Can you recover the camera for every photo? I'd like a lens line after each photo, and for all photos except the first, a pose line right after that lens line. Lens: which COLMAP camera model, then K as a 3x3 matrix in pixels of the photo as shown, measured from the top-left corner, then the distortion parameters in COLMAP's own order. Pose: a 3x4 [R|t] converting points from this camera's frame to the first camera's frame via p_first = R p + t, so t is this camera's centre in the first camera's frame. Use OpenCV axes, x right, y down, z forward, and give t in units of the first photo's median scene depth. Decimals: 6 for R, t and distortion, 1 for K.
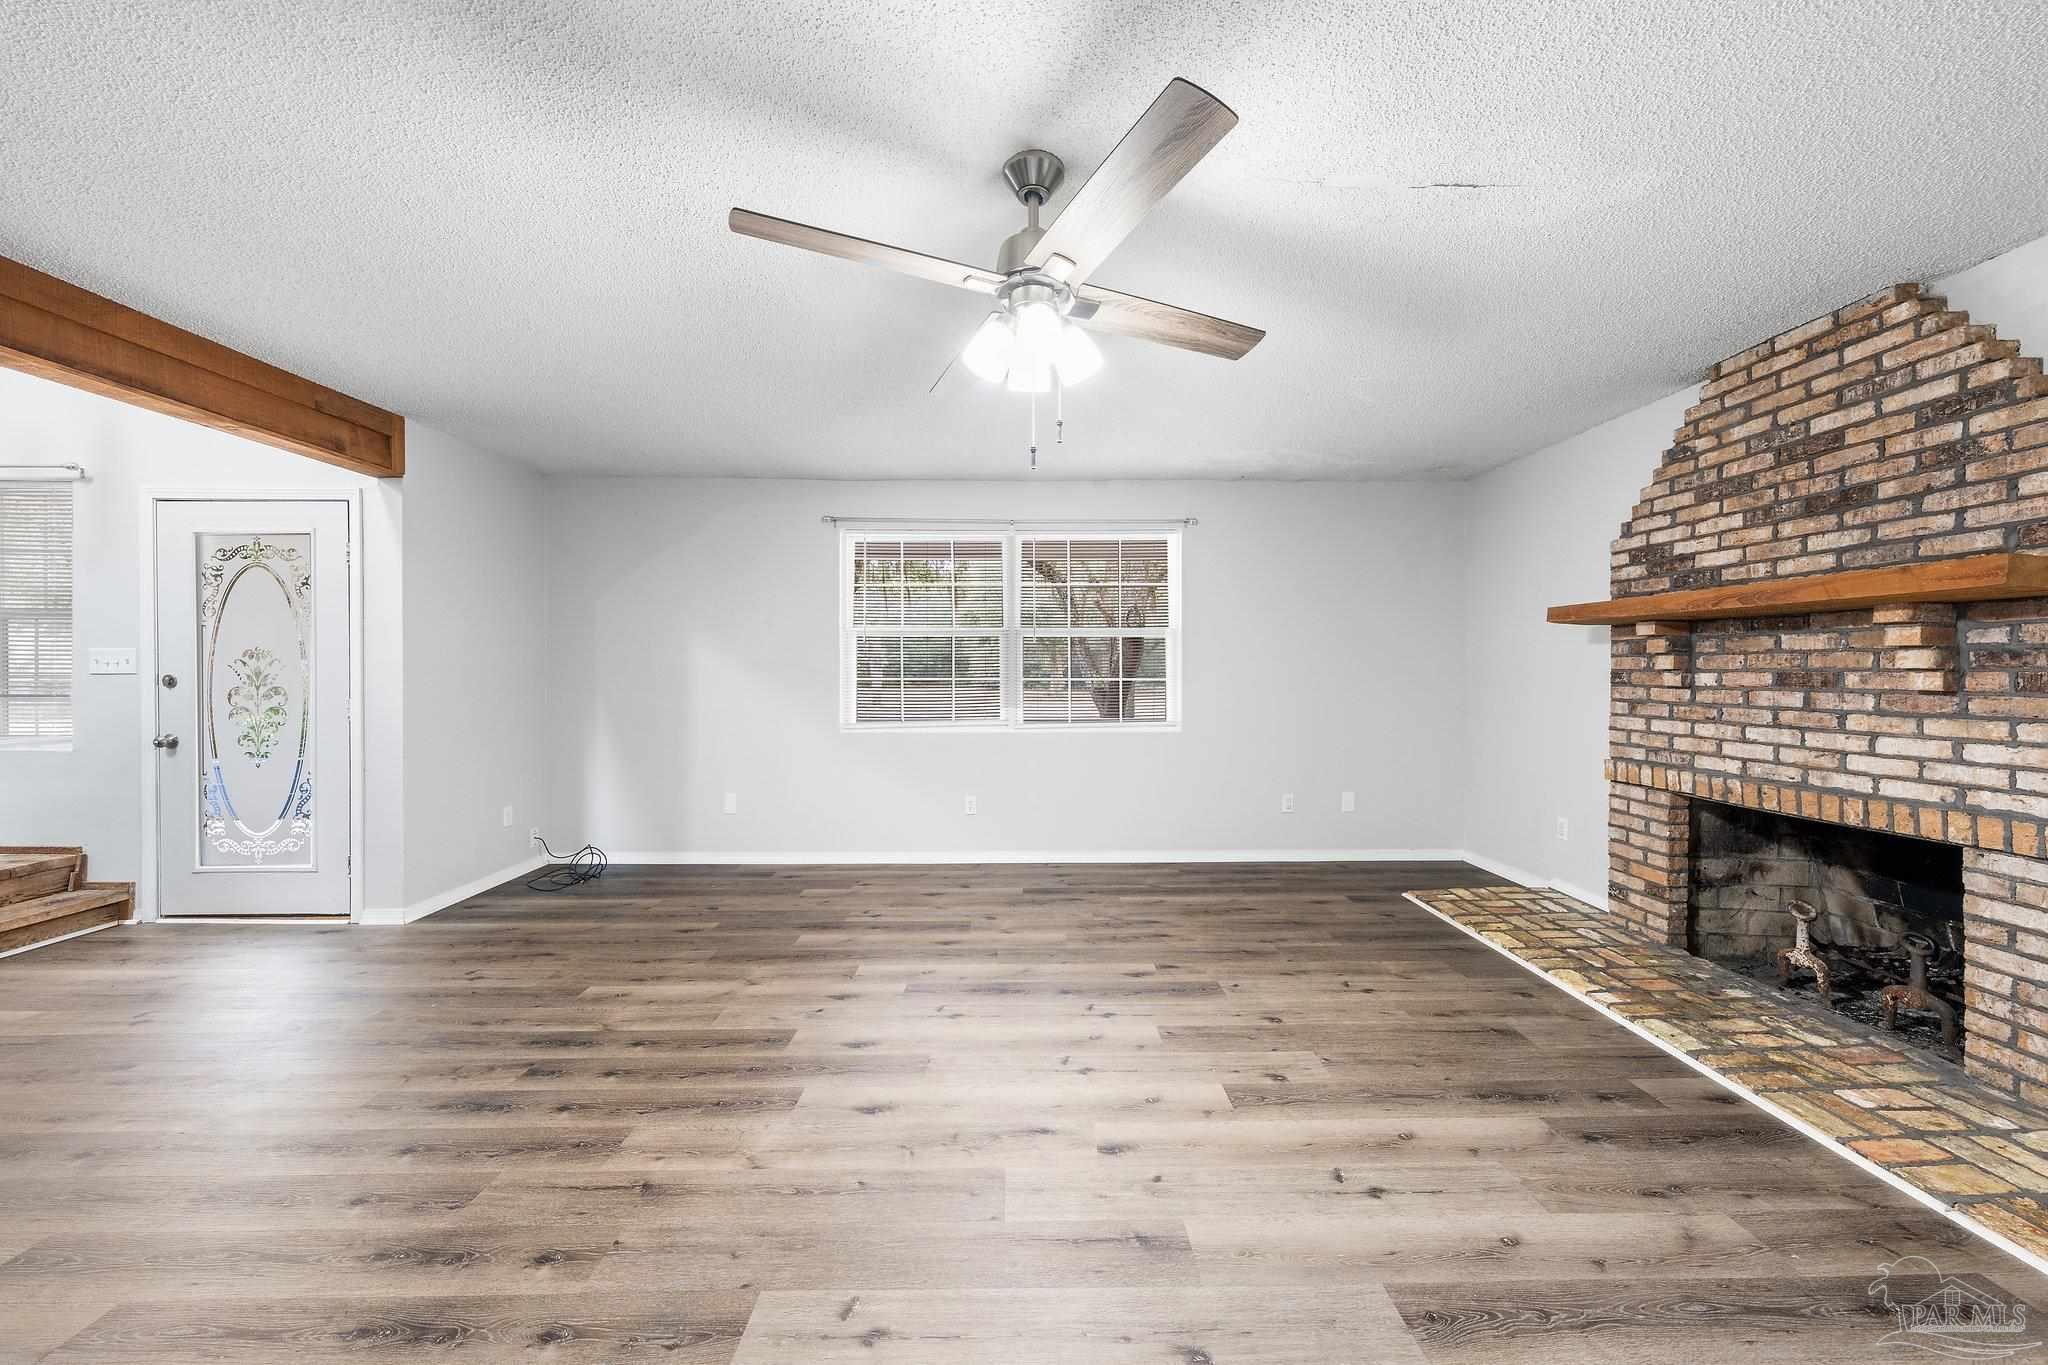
lens RADIAL K [[743.2, 0, 1015.2], [0, 743.2, 680.3], [0, 0, 1]] dist [-0.005280, 0.000641]
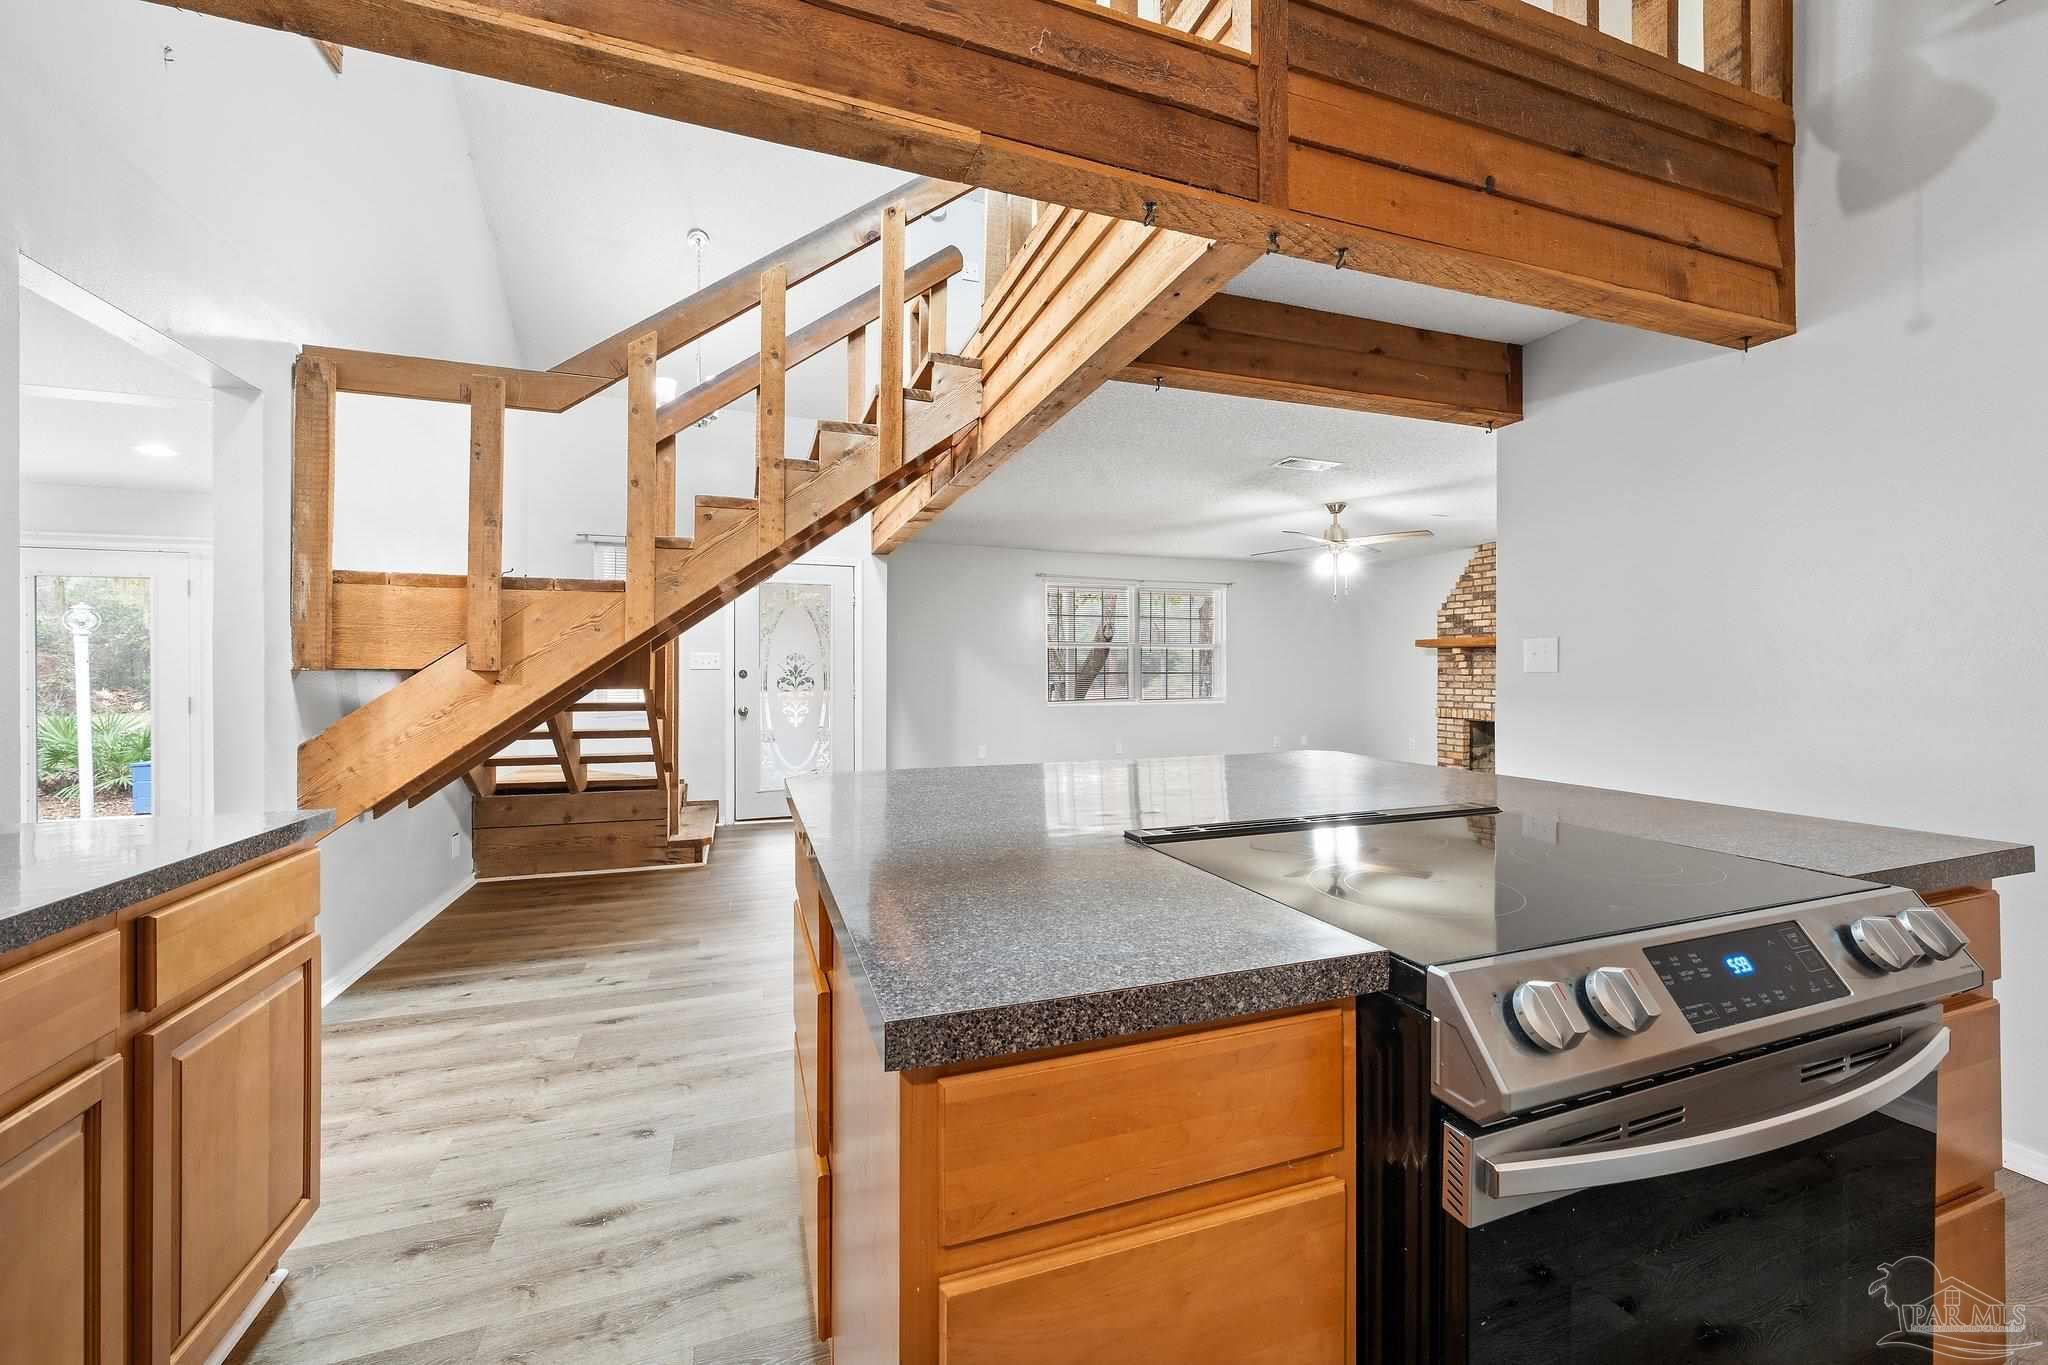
lens RADIAL K [[811.5, 0, 1027.1], [0, 811.5, 675.2], [0, 0, 1]] dist [-0.000008, -0.001004]
pose [[0.940265, -0.001832, 0.340437, -1.401126], [0.004233, 0.999971, -0.006309, 0.021481], [-0.340416, 0.007373, 0.940246, -1.032854]]
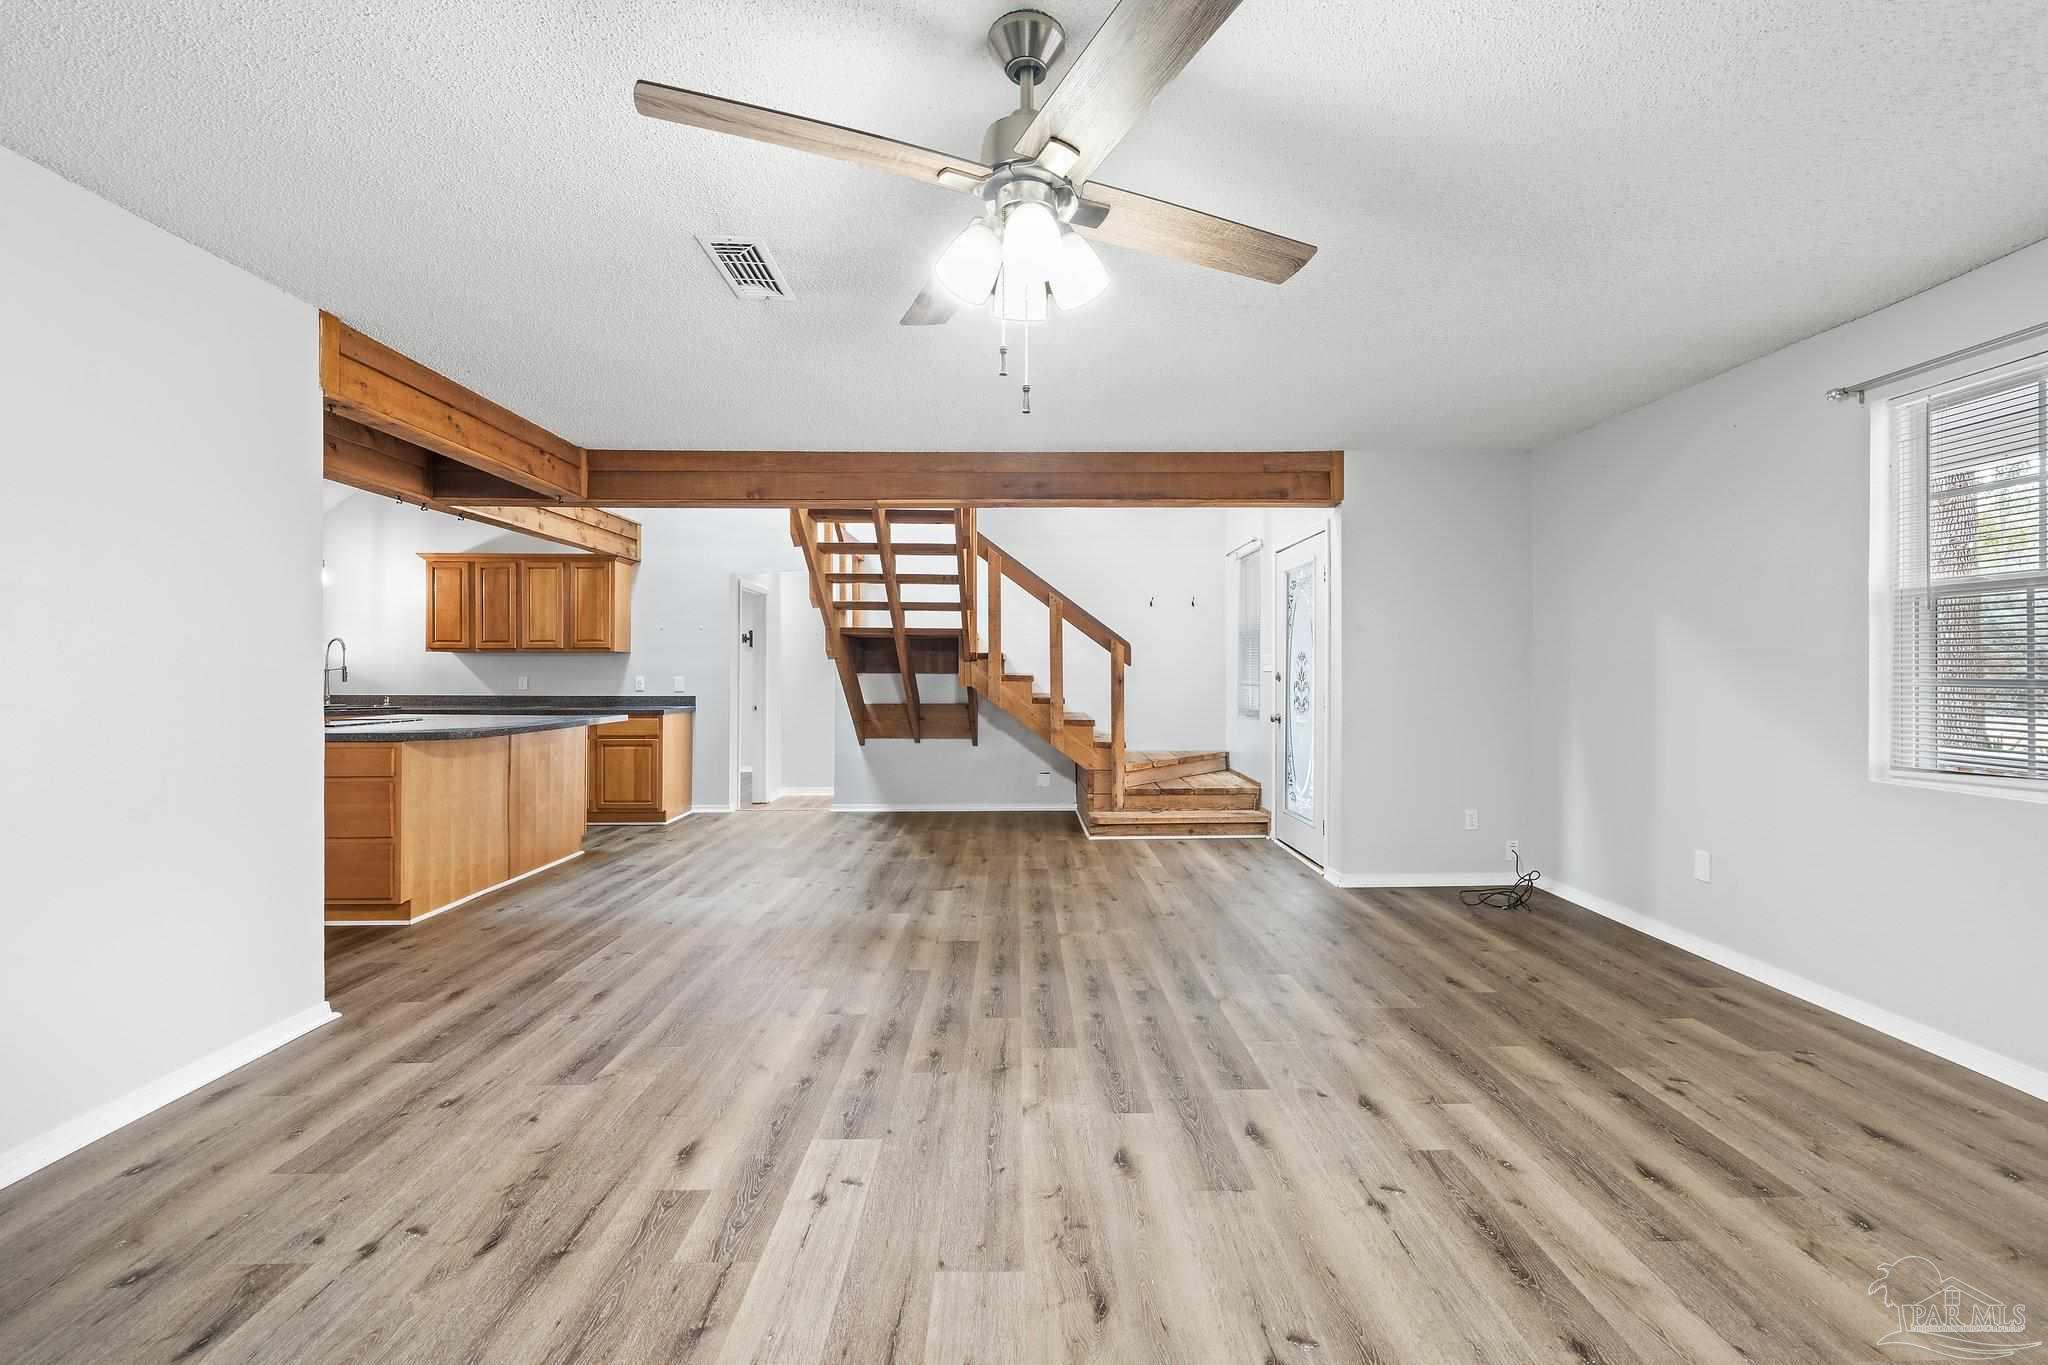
lens RADIAL K [[811.5, 0, 1031.2], [0, 811.5, 676.1], [0, 0, 1]] dist [-0.000008, -0.001004]
pose [[0.020068, 0.005893, -0.999781, 0.556409], [-0.010160, 0.999932, 0.005690, -0.005810], [0.999747, 0.010043, 0.020127, 0.619302]]
